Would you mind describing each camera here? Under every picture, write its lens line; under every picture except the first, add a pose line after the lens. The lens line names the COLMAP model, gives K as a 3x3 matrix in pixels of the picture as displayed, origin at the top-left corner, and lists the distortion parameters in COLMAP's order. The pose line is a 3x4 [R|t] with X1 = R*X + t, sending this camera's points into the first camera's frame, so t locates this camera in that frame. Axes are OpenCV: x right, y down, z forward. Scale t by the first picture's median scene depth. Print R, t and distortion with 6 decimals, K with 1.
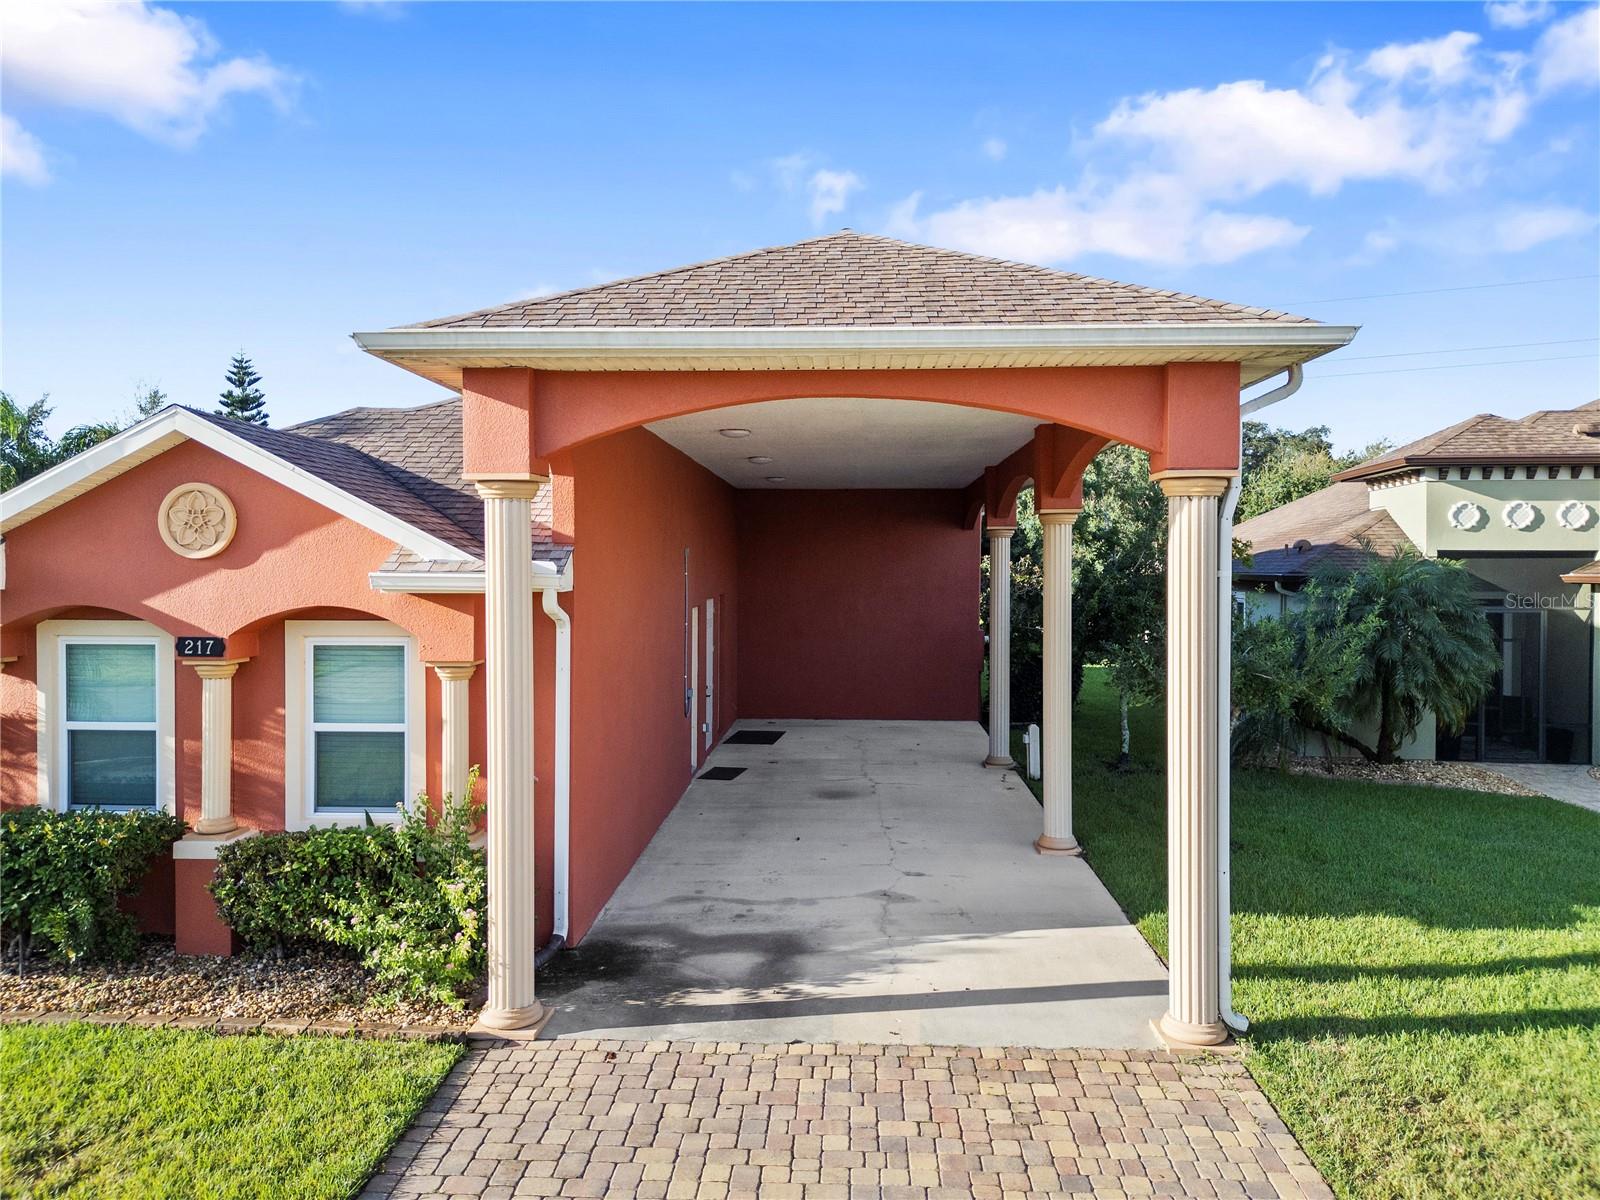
lens RADIAL K [[1138.0, 0, 805.0], [0, 1138.0, 592.8], [0, 0, 1]] dist [0.015683, 0.000996]
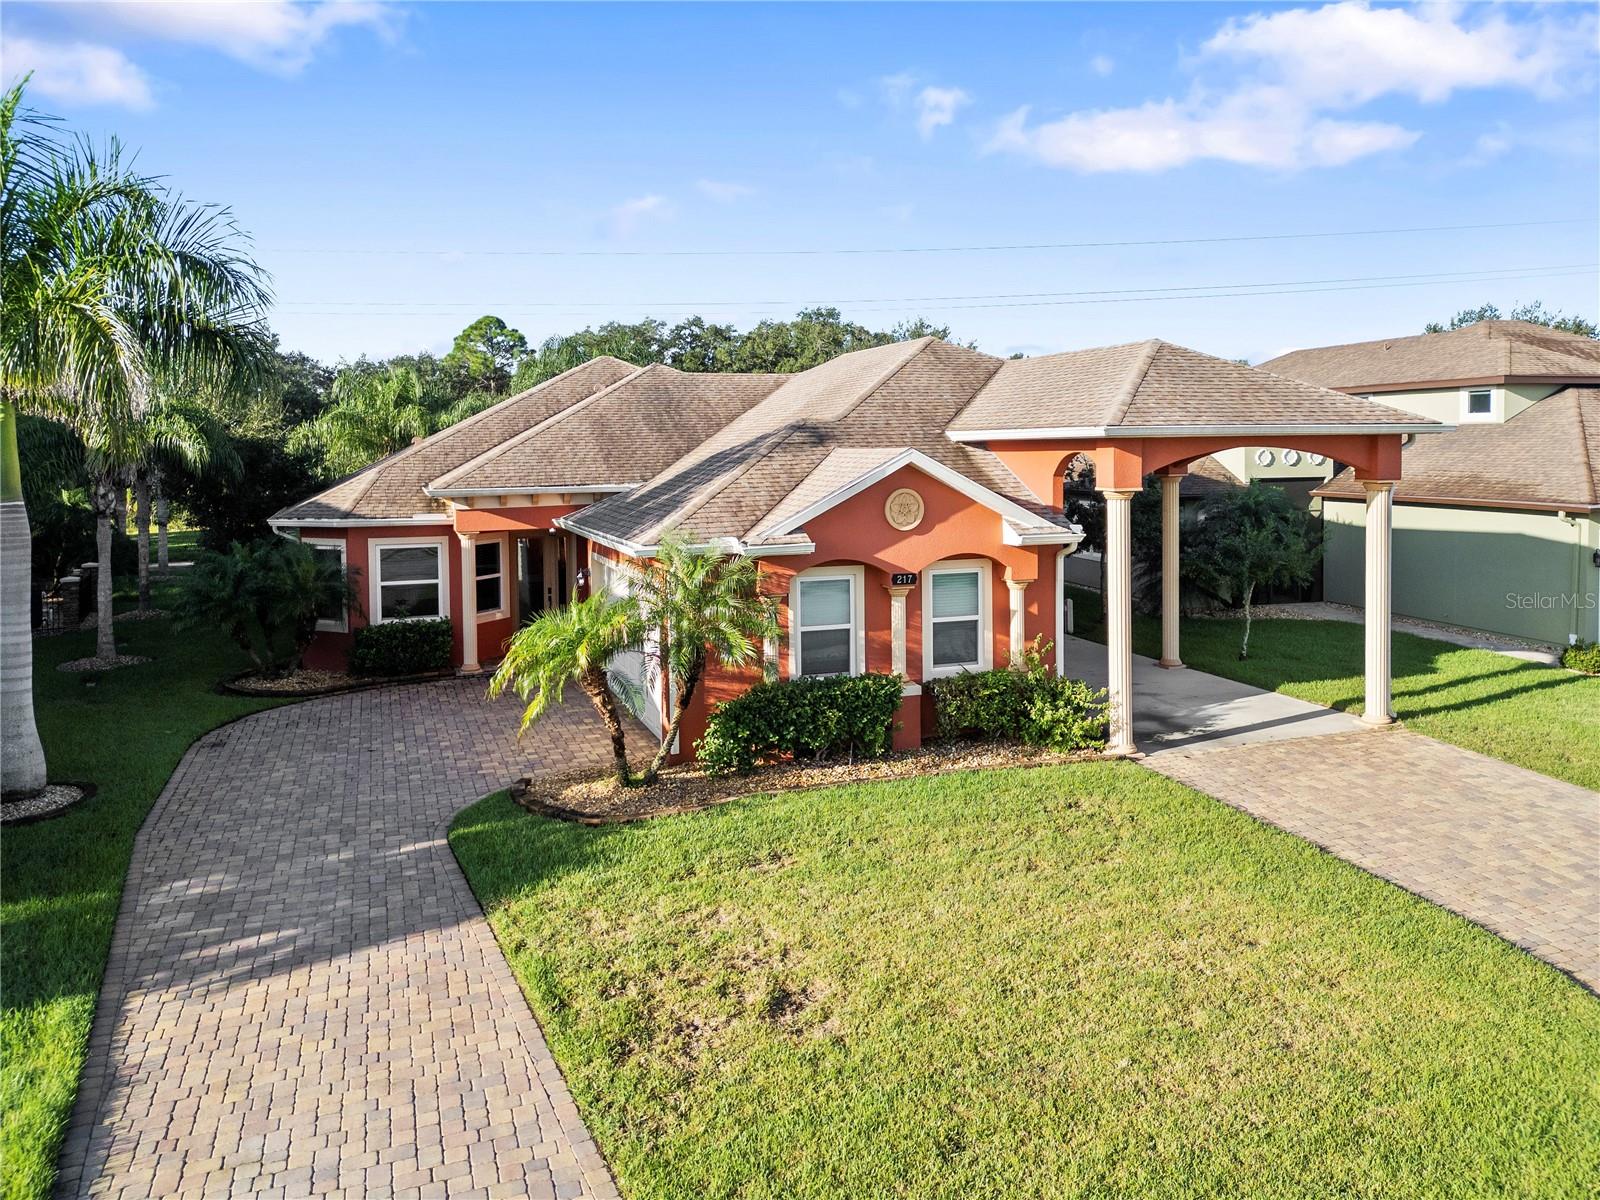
lens RADIAL K [[1160.8, 0, 796.2], [0, 1160.8, 487.2], [0, 0, 1]] dist [0.024871, -0.007297]
pose [[0.926765, -0.026222, 0.374724, -1.357774], [0.022003, 0.999637, 0.015535, -0.127888], [-0.374996, -0.006153, 0.927006, -0.626713]]
